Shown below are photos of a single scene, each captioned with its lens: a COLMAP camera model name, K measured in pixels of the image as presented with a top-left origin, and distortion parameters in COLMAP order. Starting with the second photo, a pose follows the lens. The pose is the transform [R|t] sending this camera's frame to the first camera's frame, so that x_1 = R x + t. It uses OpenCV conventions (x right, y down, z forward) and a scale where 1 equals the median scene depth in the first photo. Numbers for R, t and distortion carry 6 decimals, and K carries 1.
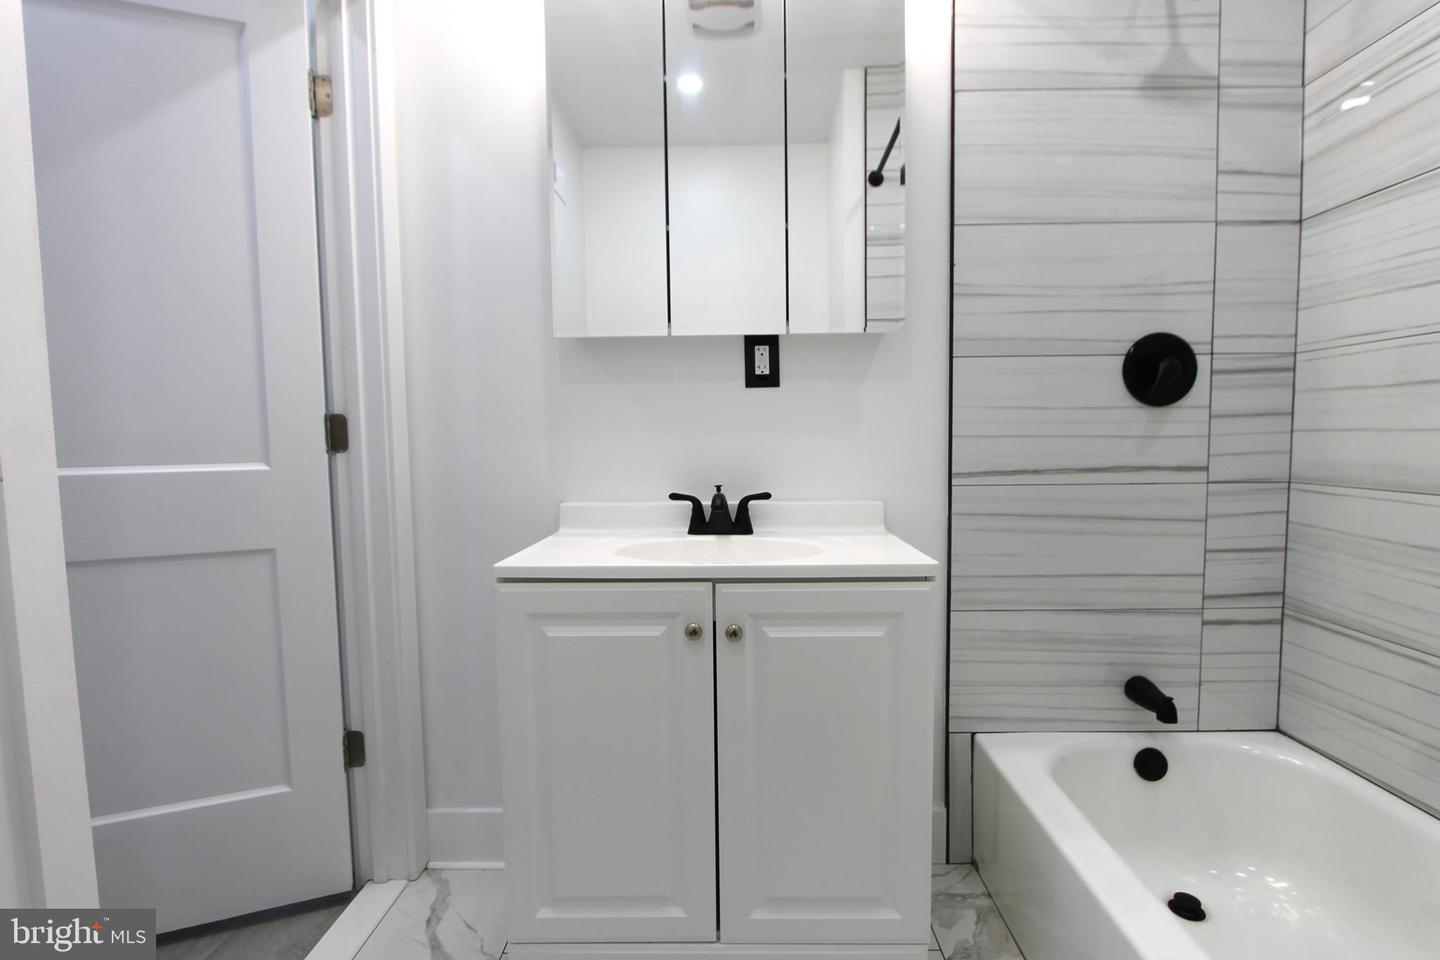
lens RADIAL K [[686.5, 0, 728.7], [0, 686.5, 483.7], [0, 0, 1]] dist [-0.013438, 0.000311]
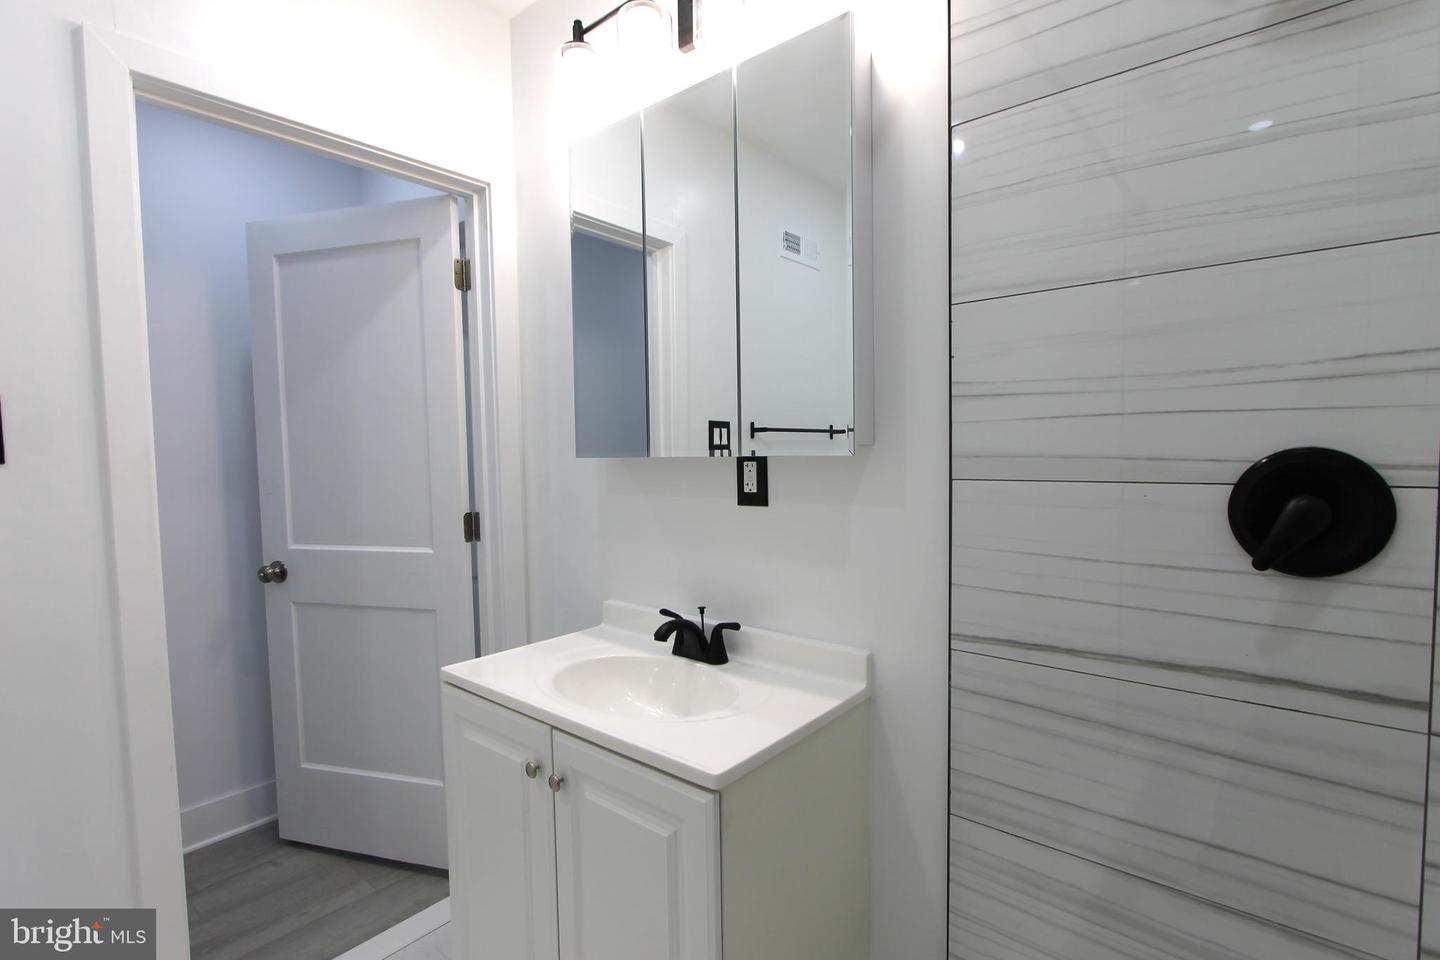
lens RADIAL K [[663.8, 0, 720.1], [0, 663.8, 494.7], [0, 0, 1]] dist [-0.011143, 0.000980]
pose [[0.790751, 0.037418, -0.610993, 0.575067], [-0.040844, 0.999131, 0.008328, -0.165542], [0.610774, 0.018370, 0.791592, 0.275177]]
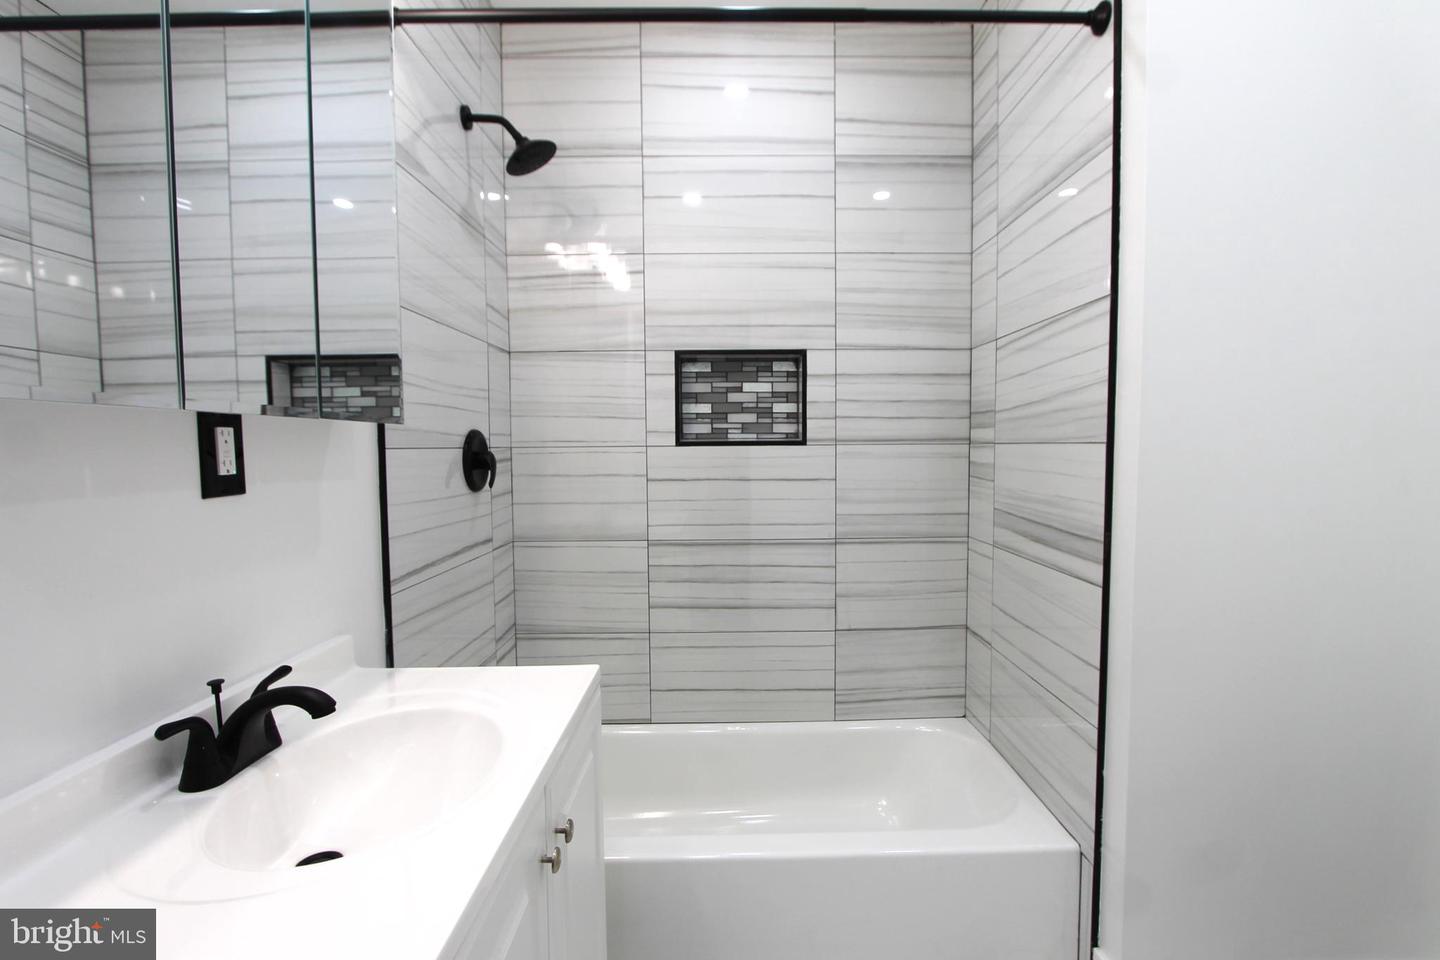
lens RADIAL K [[697.9, 0, 742.1], [0, 697.9, 482.6], [0, 0, 1]] dist [-0.016987, 0.000387]
pose [[-0.047579, -0.043866, 0.997904, -0.581208], [0.073459, 0.996176, 0.047293, -0.151923], [-0.996163, 0.075555, -0.044175, 0.597570]]
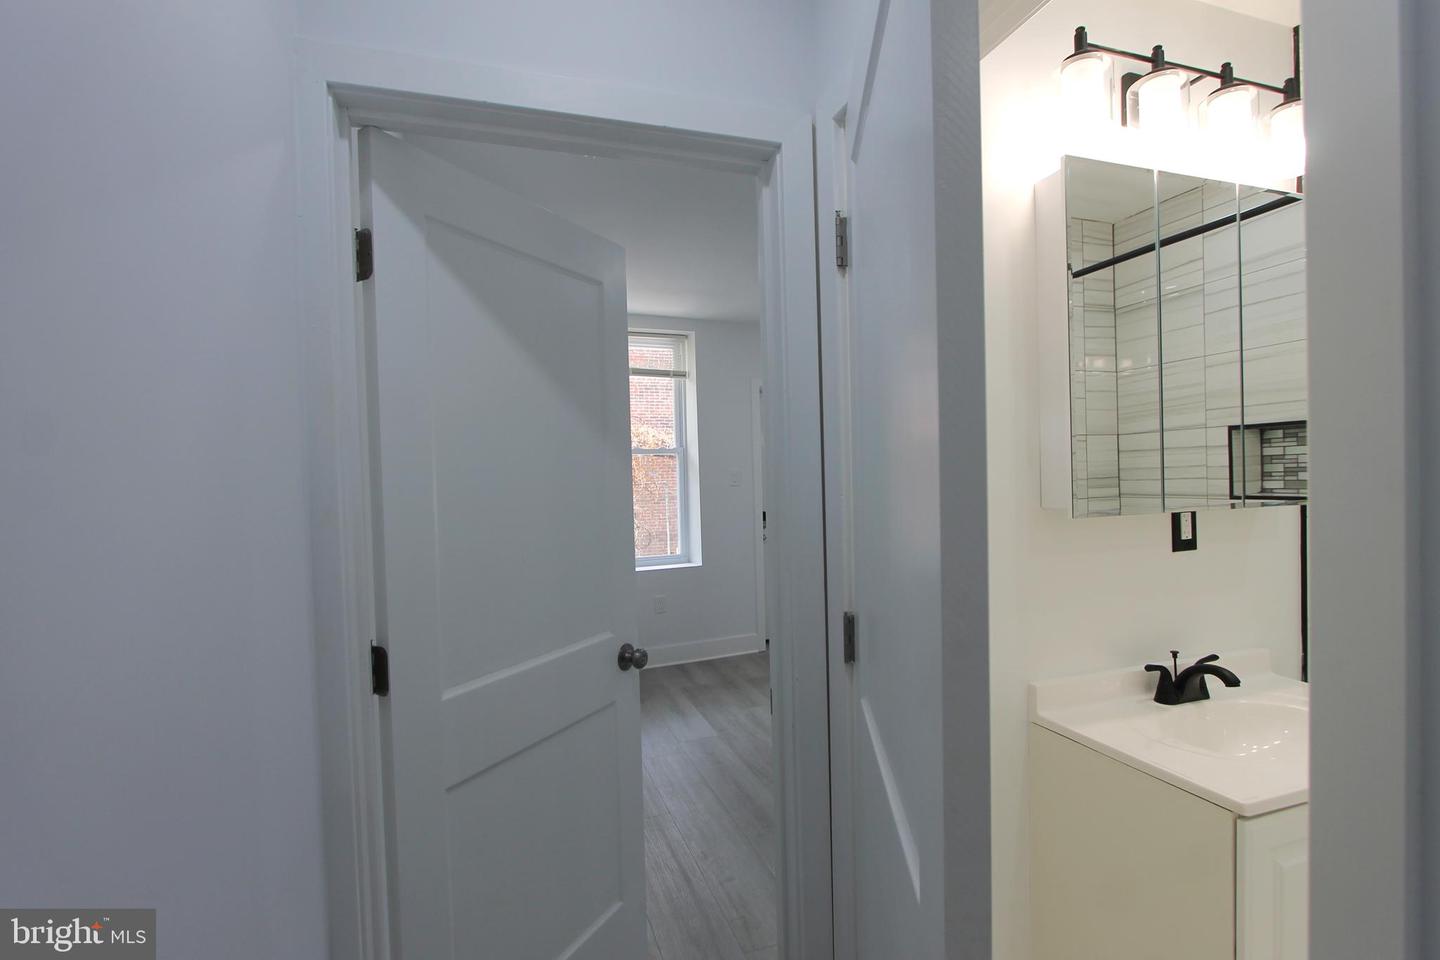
lens RADIAL K [[677.1, 0, 729.1], [0, 677.1, 482.7], [0, 0, 1]] dist [-0.016488, 0.001041]
pose [[0.937275, -0.020191, 0.348004, -0.992331], [0.039796, 0.997992, -0.049280, -0.228579], [-0.346311, 0.060038, 0.936197, 0.275563]]
